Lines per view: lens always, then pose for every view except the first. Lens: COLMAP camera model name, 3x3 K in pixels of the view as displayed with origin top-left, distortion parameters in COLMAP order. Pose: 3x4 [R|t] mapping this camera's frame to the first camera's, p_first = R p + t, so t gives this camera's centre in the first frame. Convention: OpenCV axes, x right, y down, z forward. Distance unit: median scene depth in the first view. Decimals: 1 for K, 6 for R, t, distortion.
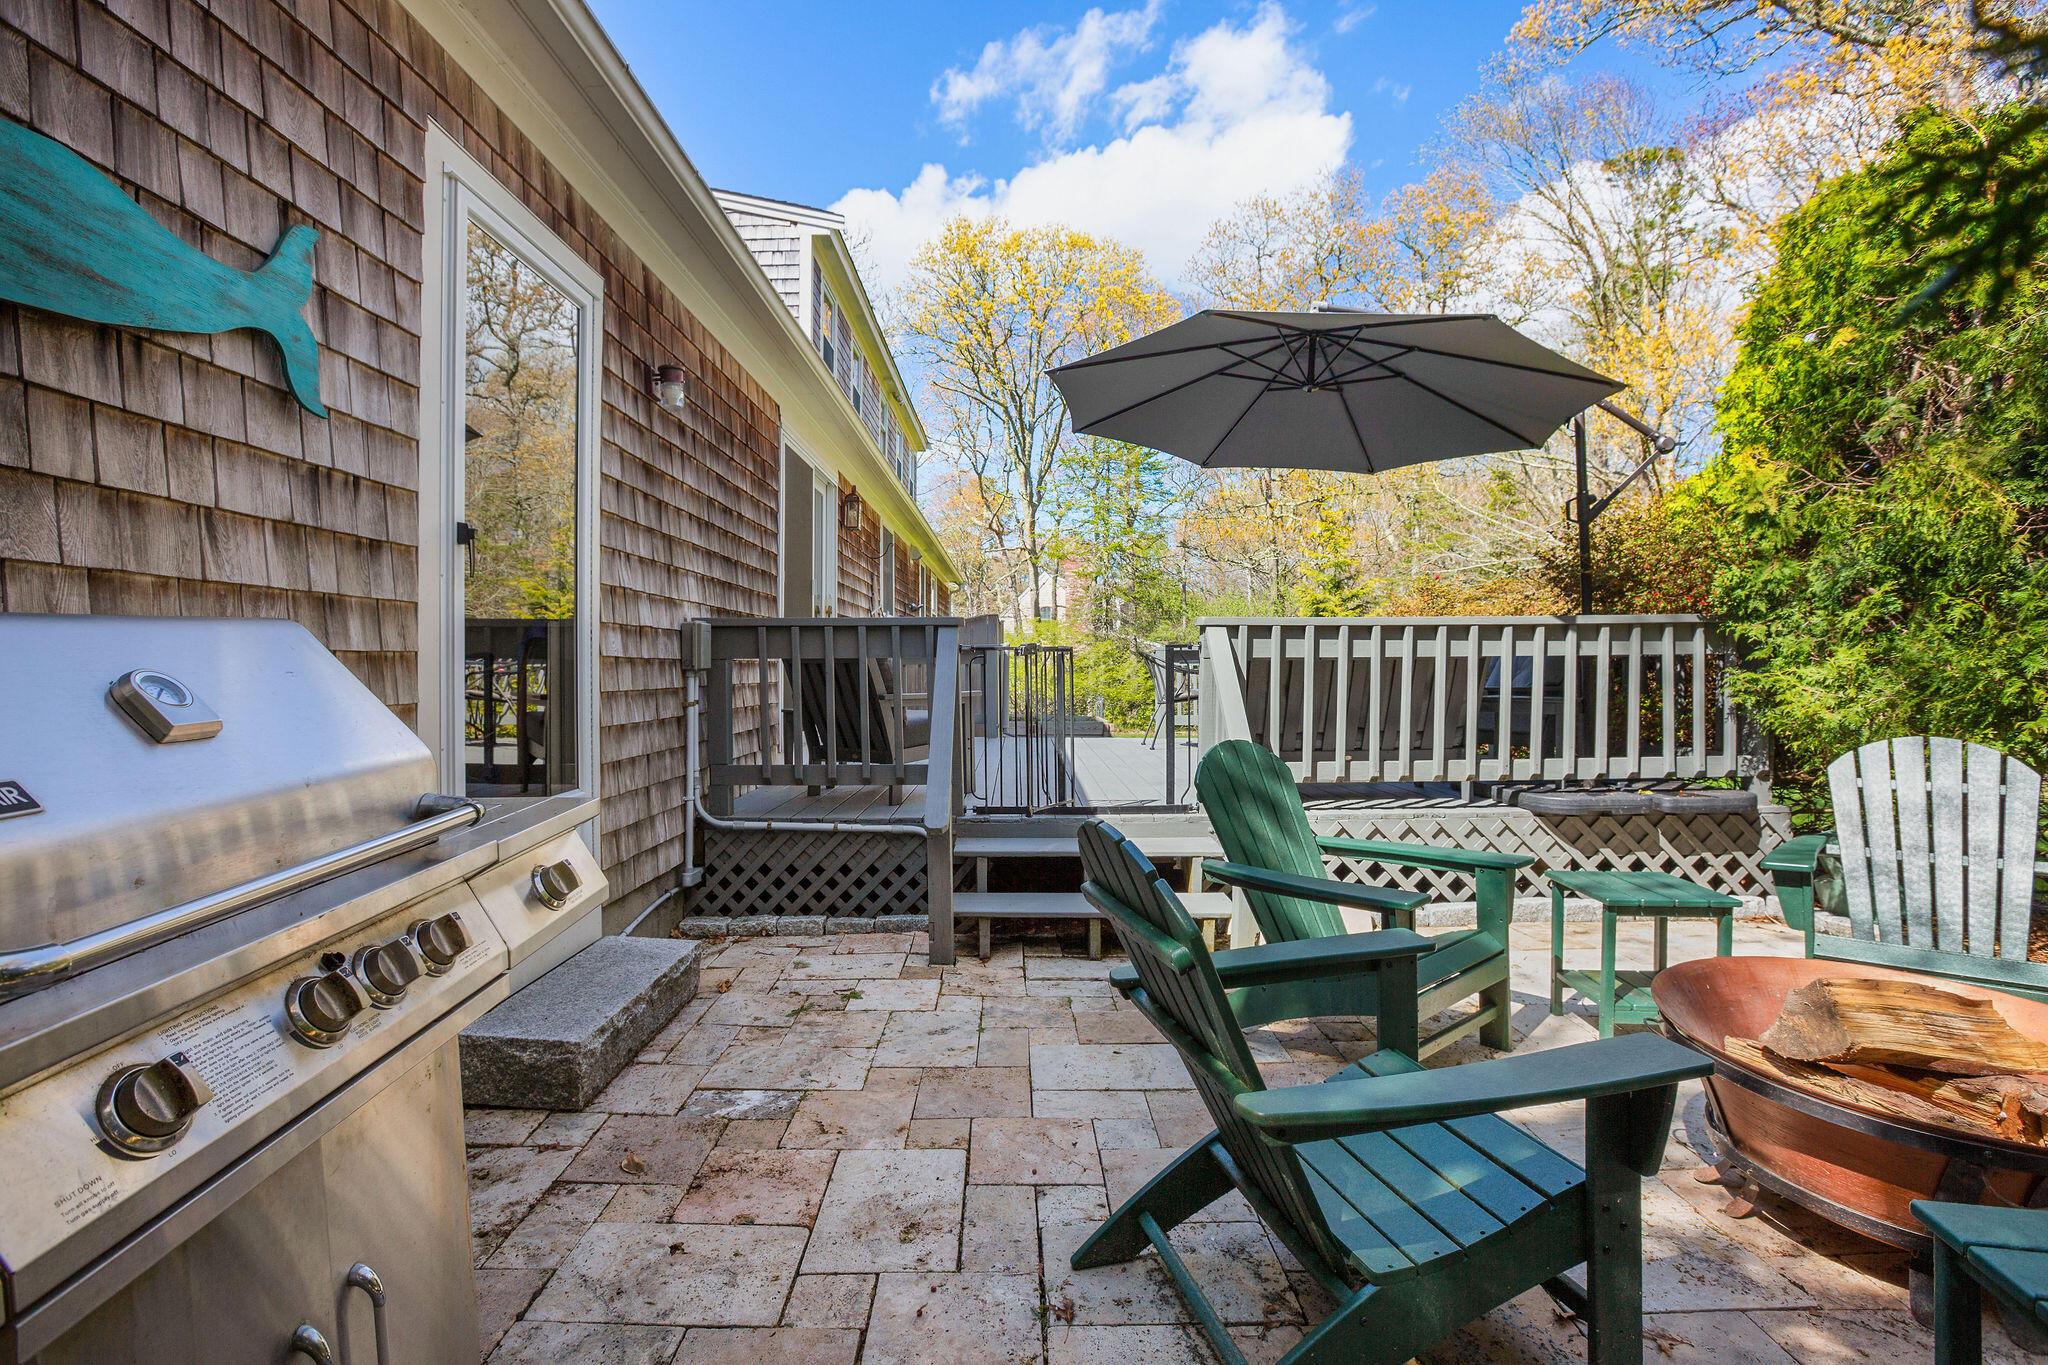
lens RADIAL K [[919.5, 0, 1015.1], [0, 919.5, 678.3], [0, 0, 1]] dist [-0.055354, 0.017712]
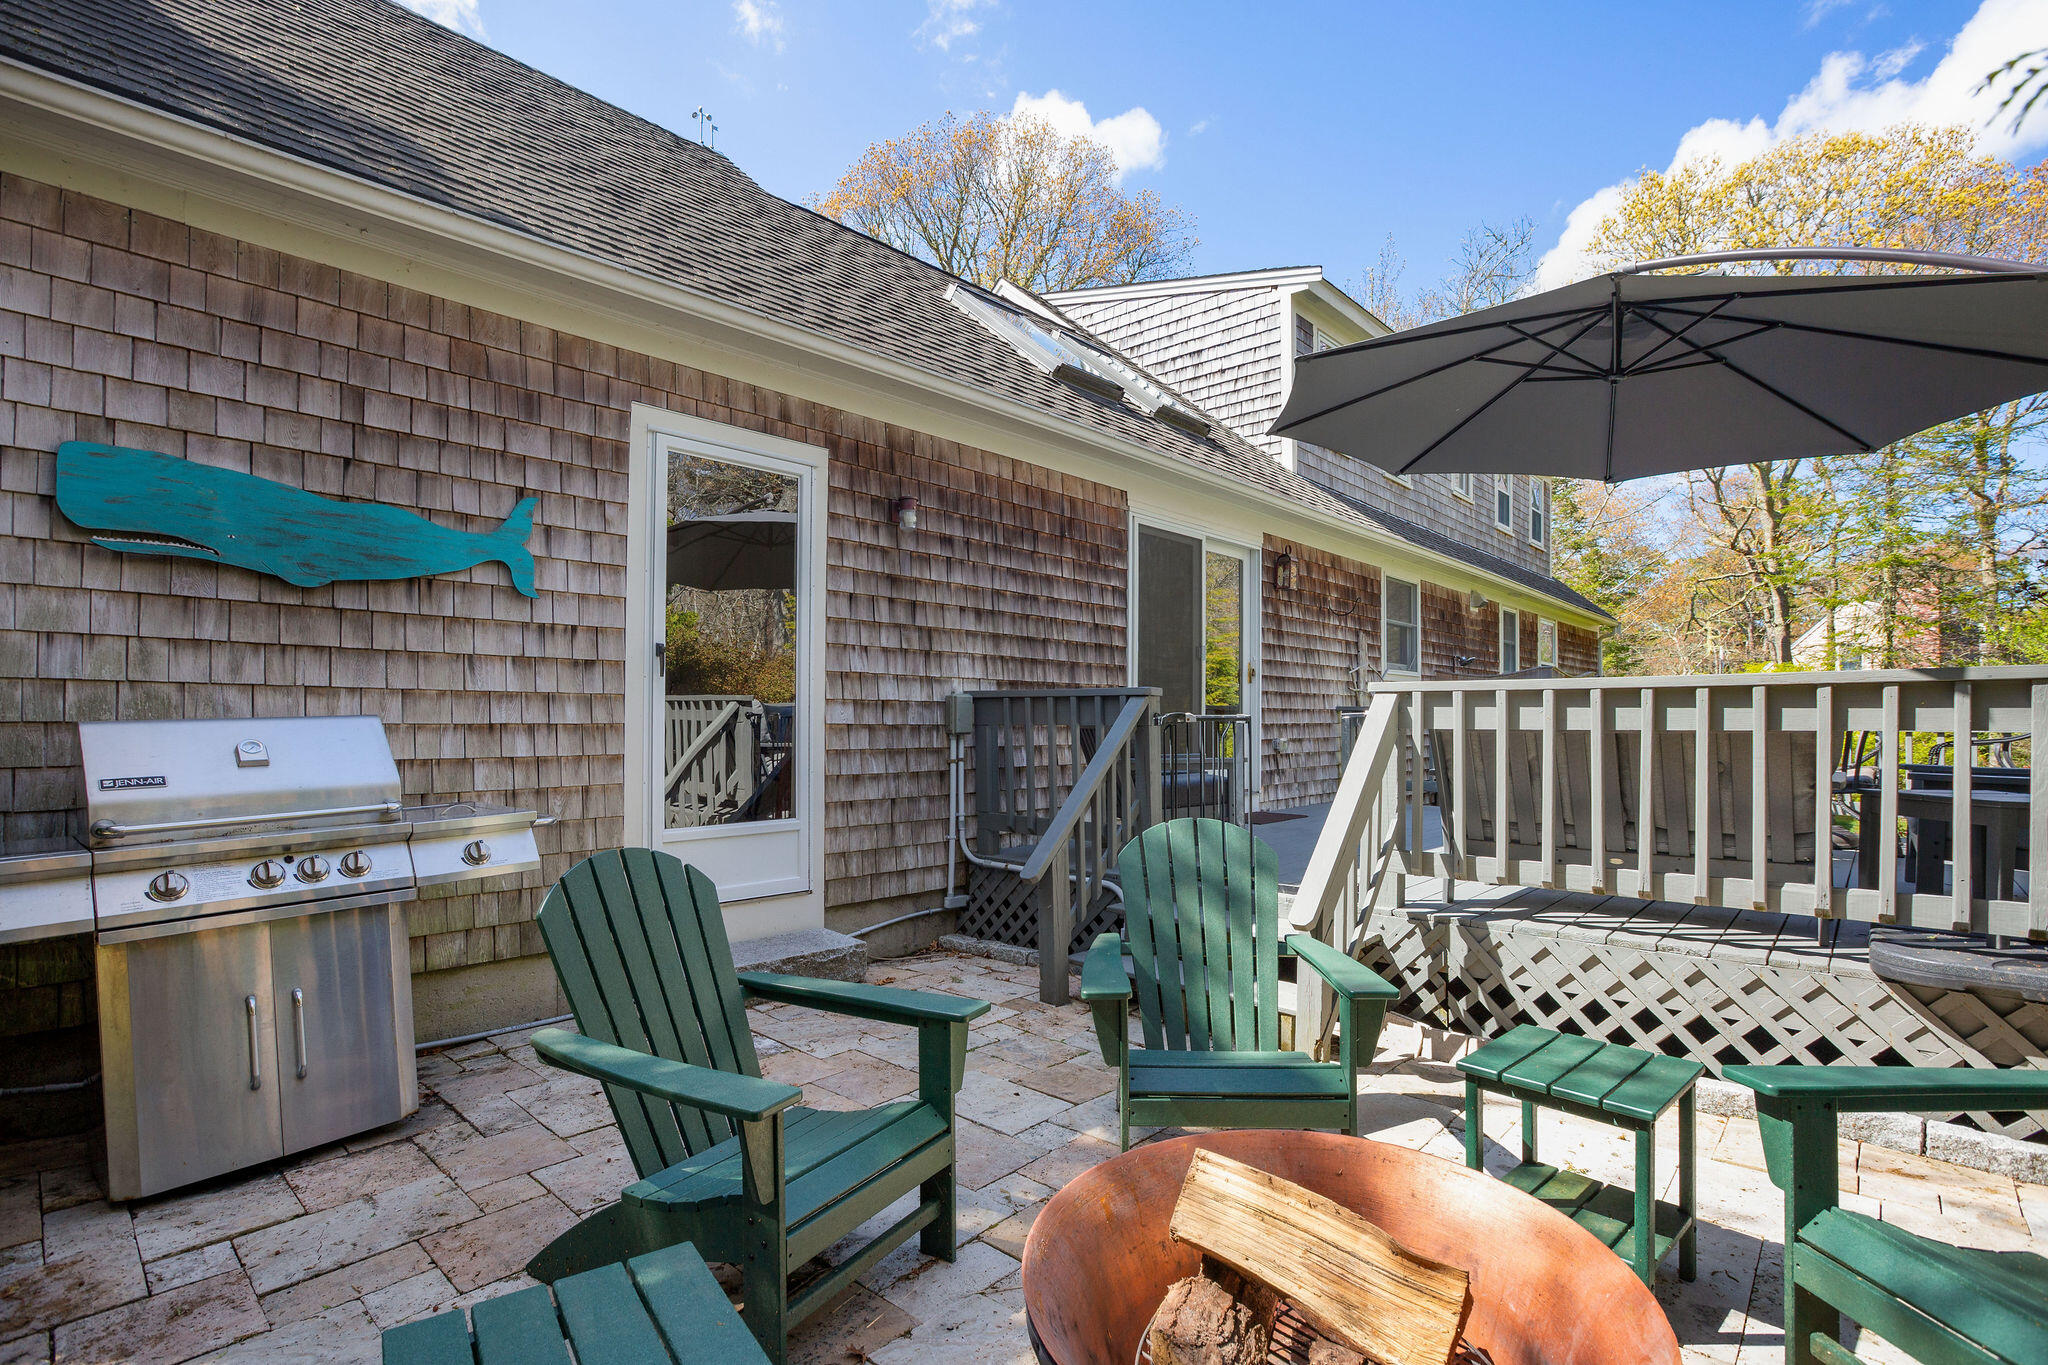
lens RADIAL K [[953.4, 0, 1027.0], [0, 953.4, 710.9], [0, 0, 1]] dist [-0.043563, 0.021141]
pose [[0.749247, 0.000740, -0.662290, 0.753037], [-0.016161, 0.999722, -0.017167, -0.024604], [0.662093, 0.023566, 0.749051, 0.124304]]
